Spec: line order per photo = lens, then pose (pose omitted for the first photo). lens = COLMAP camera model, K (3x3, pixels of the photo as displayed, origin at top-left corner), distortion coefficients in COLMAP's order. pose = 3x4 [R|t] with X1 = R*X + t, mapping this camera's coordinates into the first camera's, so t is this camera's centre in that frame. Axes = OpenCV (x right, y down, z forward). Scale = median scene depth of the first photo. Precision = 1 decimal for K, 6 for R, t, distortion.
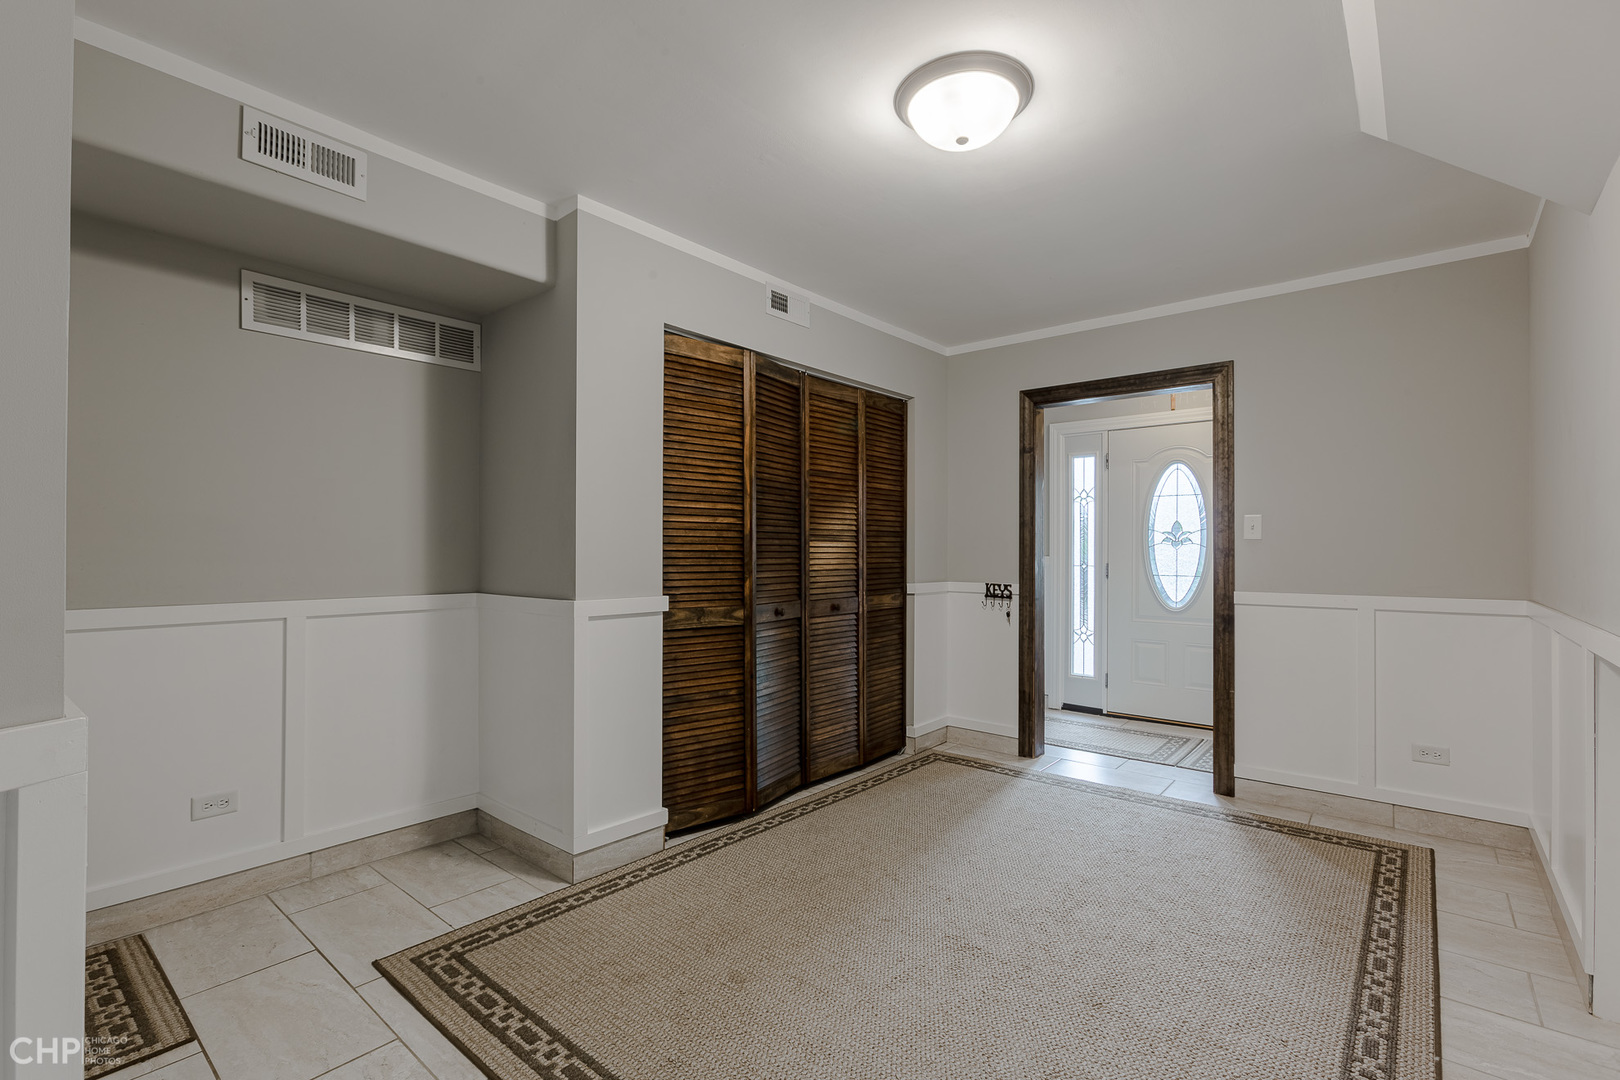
lens RADIAL K [[728.8, 0, 802.3], [0, 728.8, 547.4], [0, 0, 1]] dist [-0.017584, 0.009400]
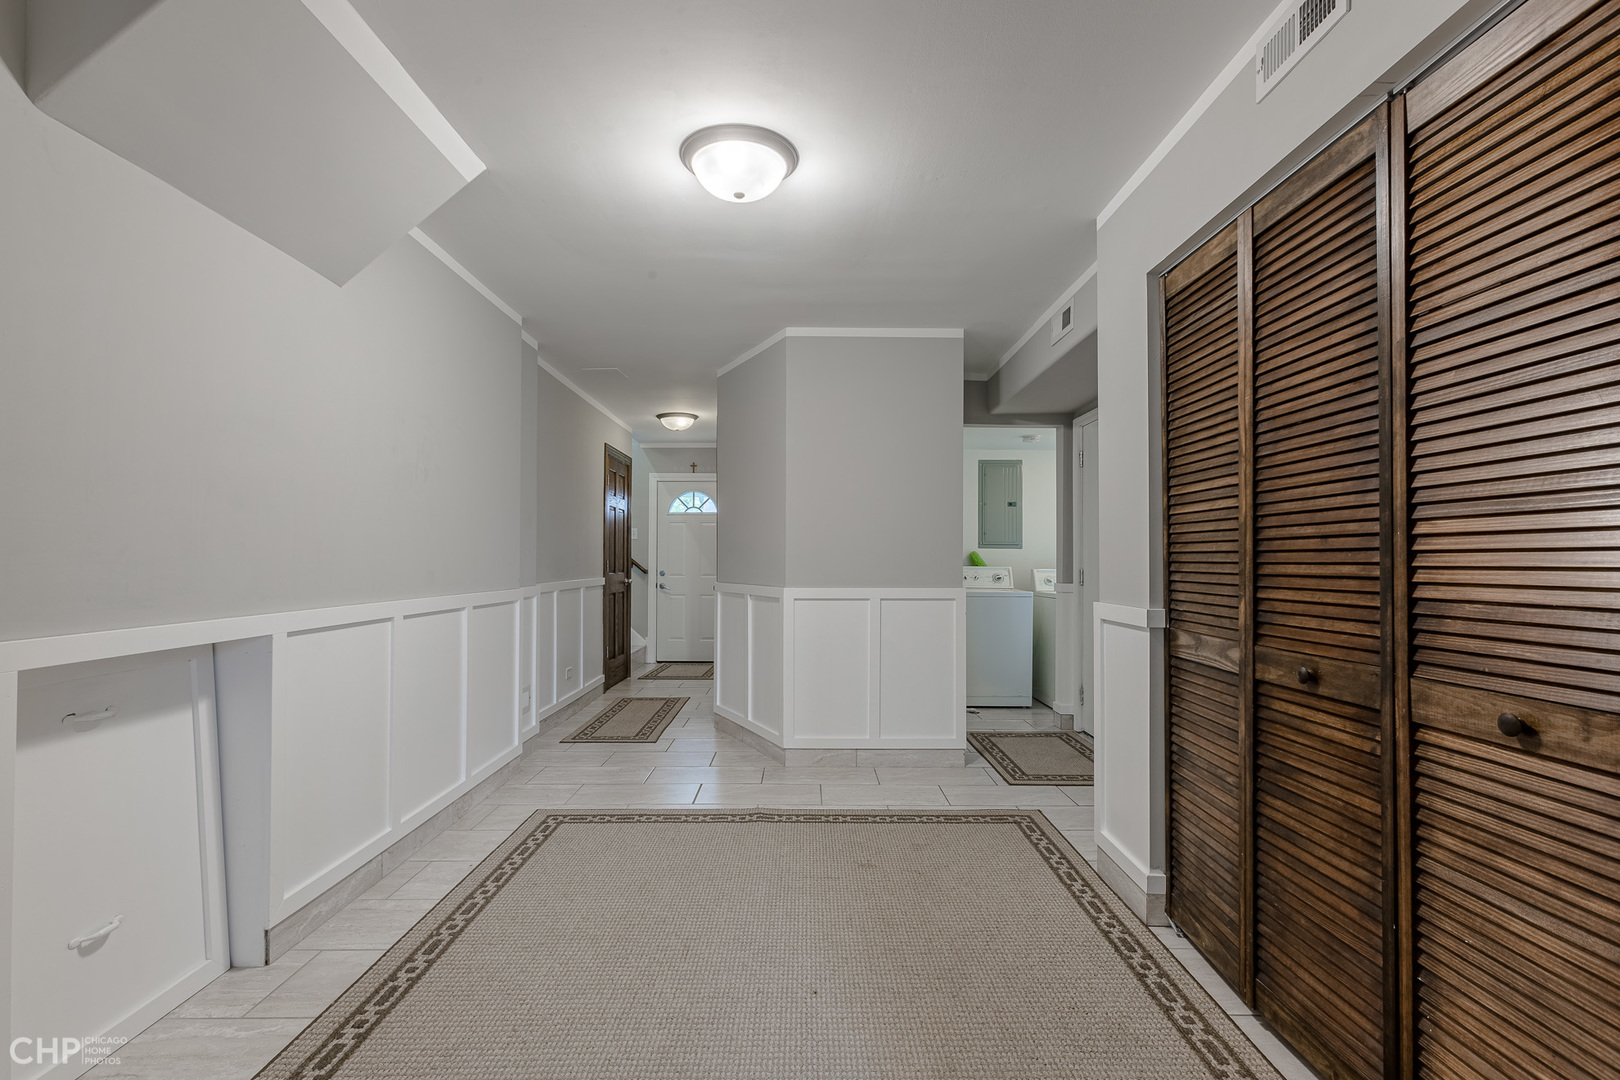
lens RADIAL K [[728.8, 0, 802.2], [0, 728.8, 543.1], [0, 0, 1]] dist [-0.017584, 0.009400]
pose [[-0.761012, -0.019182, -0.648454, 0.554446], [-0.001174, 0.999602, -0.028191, 0.016683], [0.648736, -0.020692, -0.760732, 1.215595]]
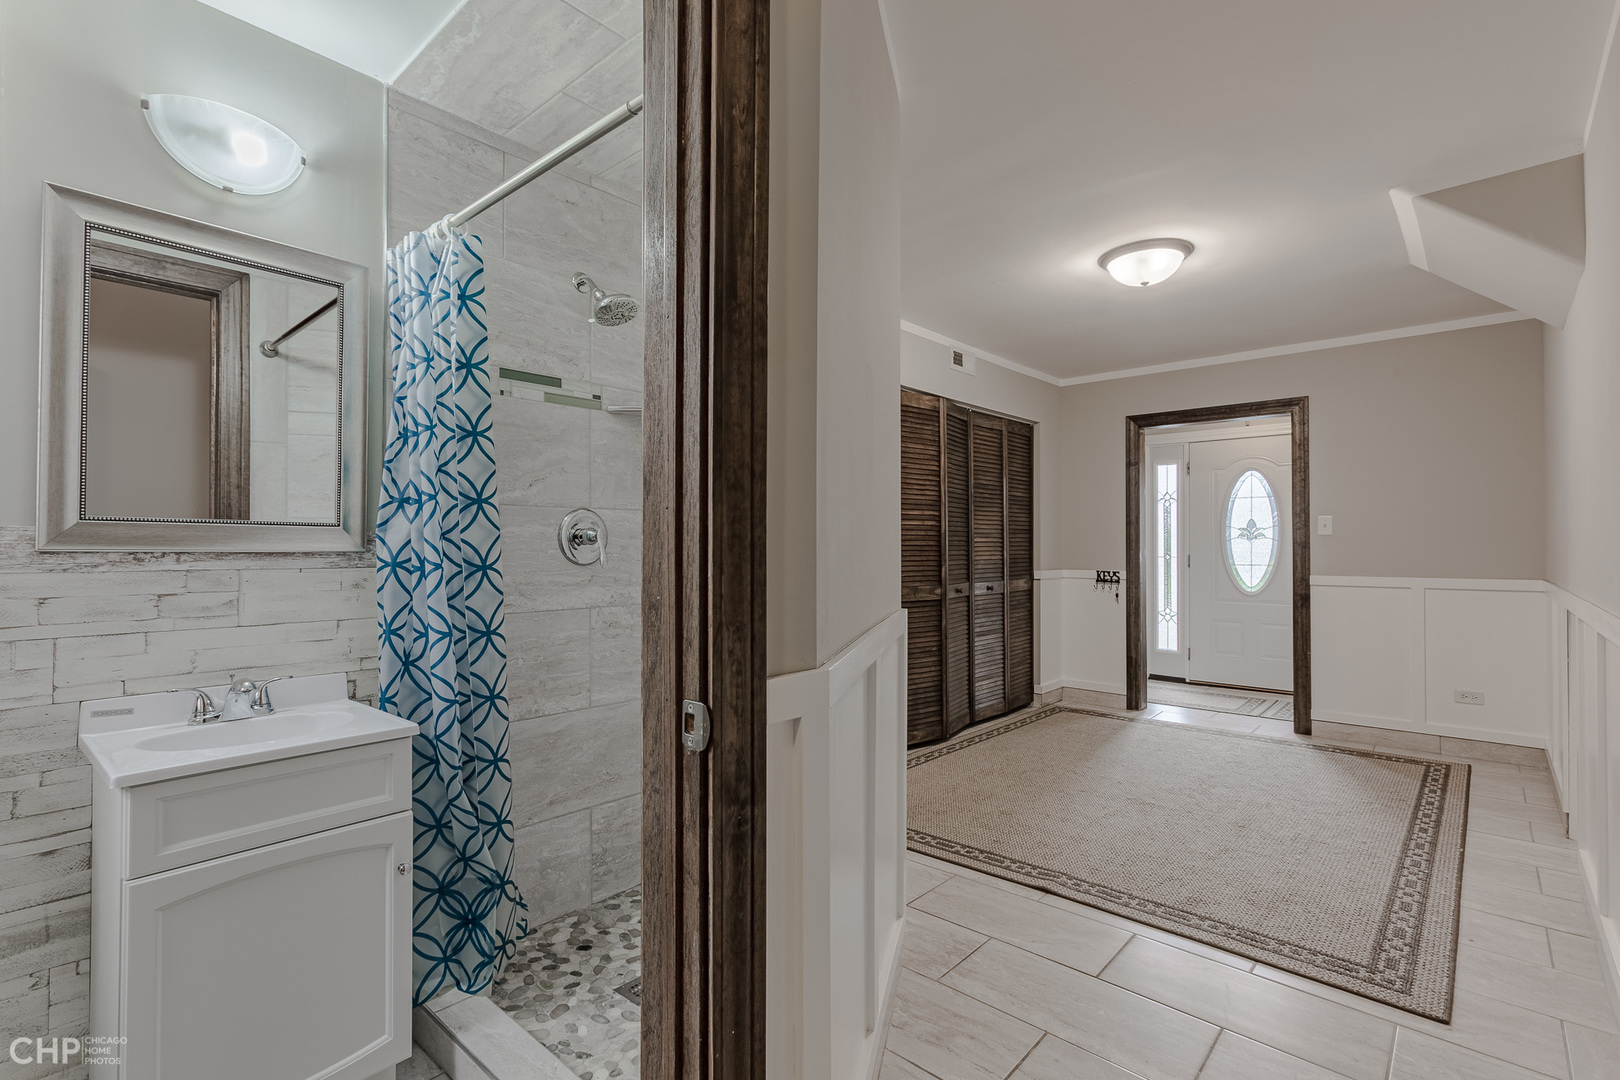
lens RADIAL K [[760.4, 0, 768.7], [0, 760.4, 538.4], [0, 0, 1]] dist [-0.010253, 0.008078]
pose [[0.998737, -0.003427, -0.050126, -0.323345], [0.003209, 0.999985, -0.004427, -0.002380], [0.050141, 0.004260, 0.998733, -0.428646]]
